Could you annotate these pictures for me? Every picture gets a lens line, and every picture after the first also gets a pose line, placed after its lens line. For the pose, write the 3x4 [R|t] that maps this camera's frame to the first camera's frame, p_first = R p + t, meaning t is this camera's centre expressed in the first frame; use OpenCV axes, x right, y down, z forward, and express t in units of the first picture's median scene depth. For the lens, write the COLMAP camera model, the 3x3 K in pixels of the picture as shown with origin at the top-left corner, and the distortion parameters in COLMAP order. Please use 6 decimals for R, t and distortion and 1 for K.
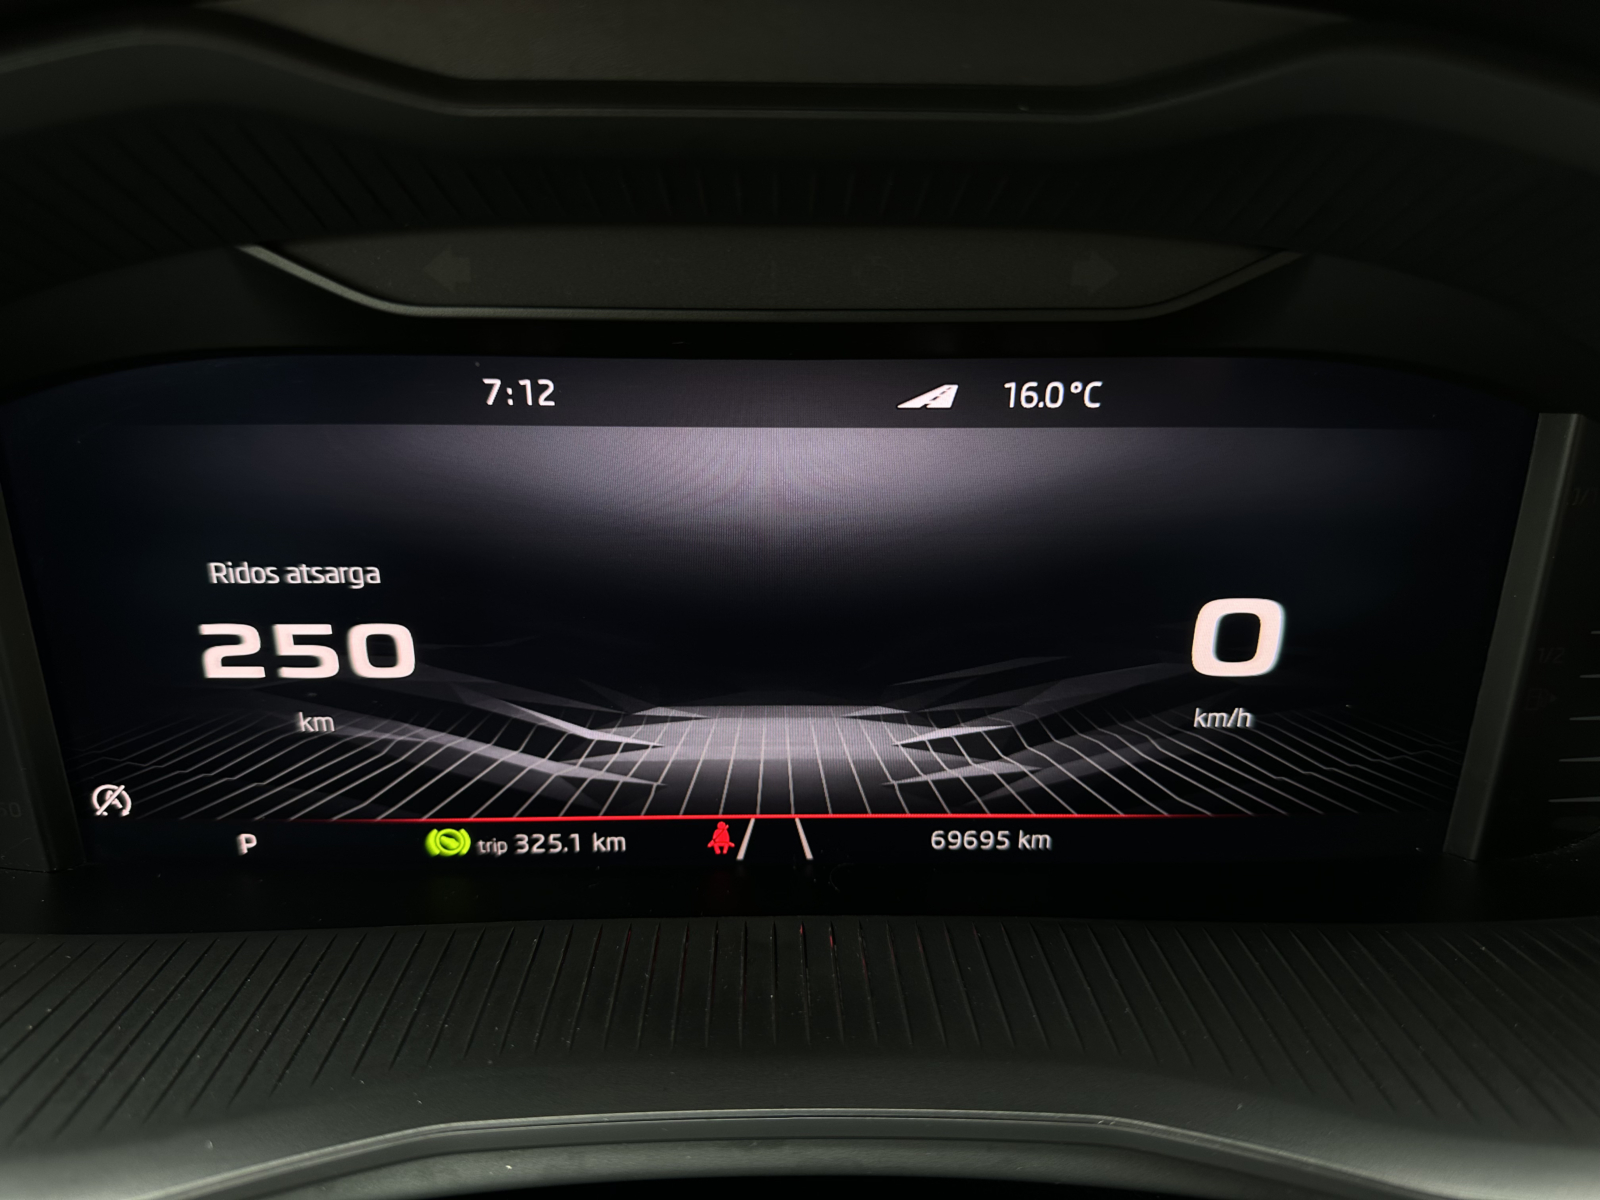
lens RADIAL K [[1125.2, 0, 804.9], [0, 1125.2, 578.0], [0, 0, 1]] dist [-0.027106, 0.000019]
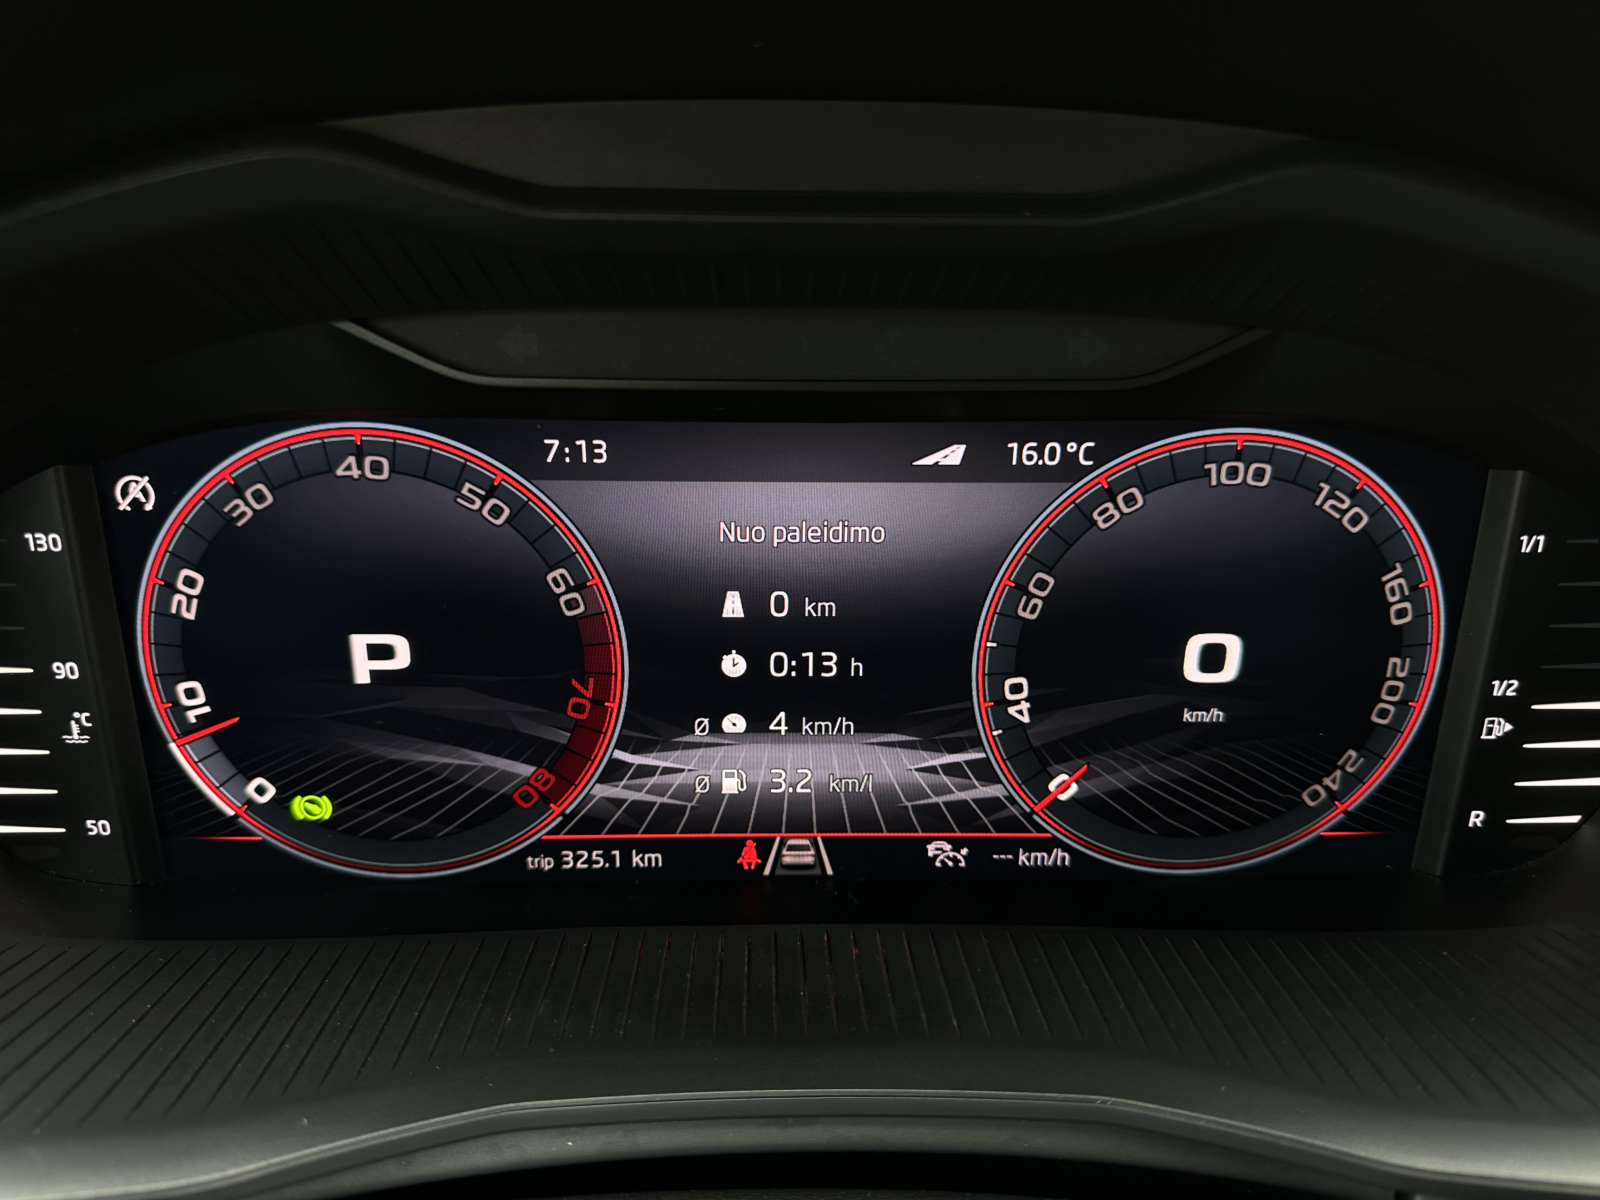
lens RADIAL K [[1114.4, 0, 805.0], [0, 1114.4, 577.5], [0, 0, 1]] dist [-0.014022, -0.005970]
pose [[0.999994, 0.002078, 0.002651, -0.027476], [-0.001981, 0.999340, -0.036266, 0.001179], [-0.002724, 0.036260, 0.999339, -0.105793]]
